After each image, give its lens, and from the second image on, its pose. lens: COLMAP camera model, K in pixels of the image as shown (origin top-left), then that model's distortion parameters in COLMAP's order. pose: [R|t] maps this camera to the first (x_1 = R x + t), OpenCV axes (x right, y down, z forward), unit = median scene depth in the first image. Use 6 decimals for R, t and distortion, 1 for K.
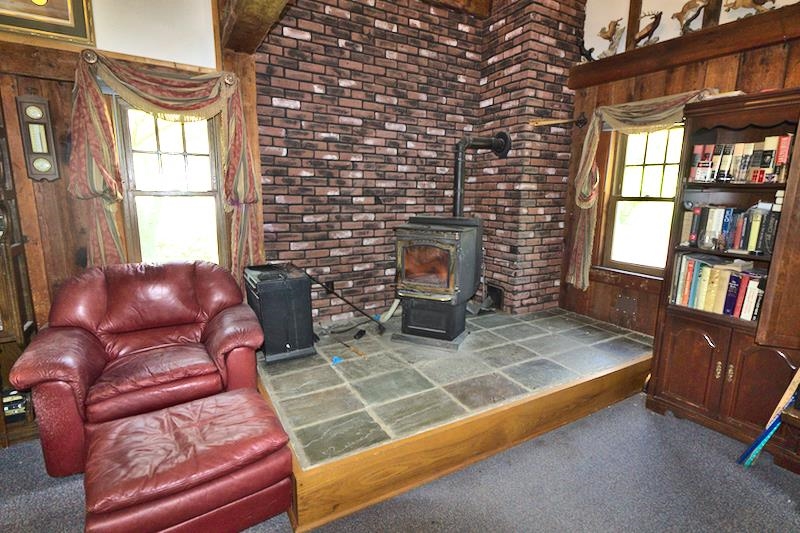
lens RADIAL K [[393.2, 0, 405.5], [0, 393.2, 262.5], [0, 0, 1]] dist [-0.021001, 0.017757]
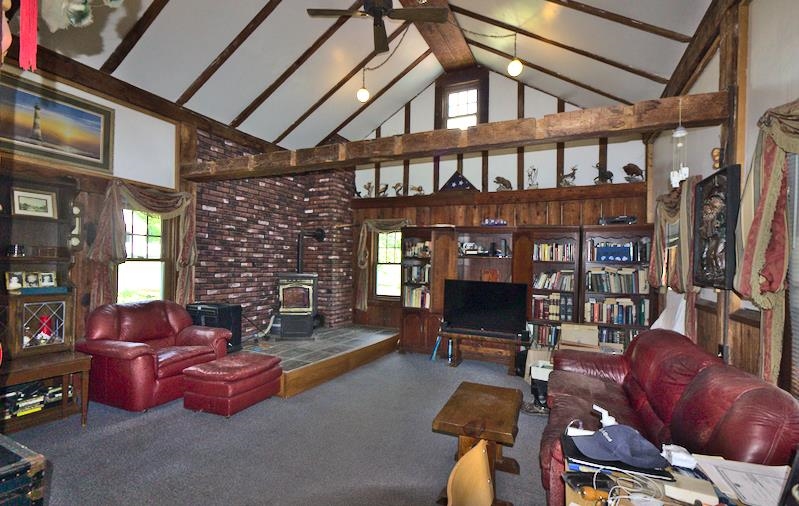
lens RADIAL K [[375.5, 0, 399.5], [0, 375.5, 253.0], [0, 0, 1]] dist [-0.000082, -0.000018]
pose [[0.823464, 0.016478, 0.567129, -0.485612], [0.094877, 0.981504, -0.166277, 0.122889], [-0.559379, 0.190730, 0.806670, -0.673016]]
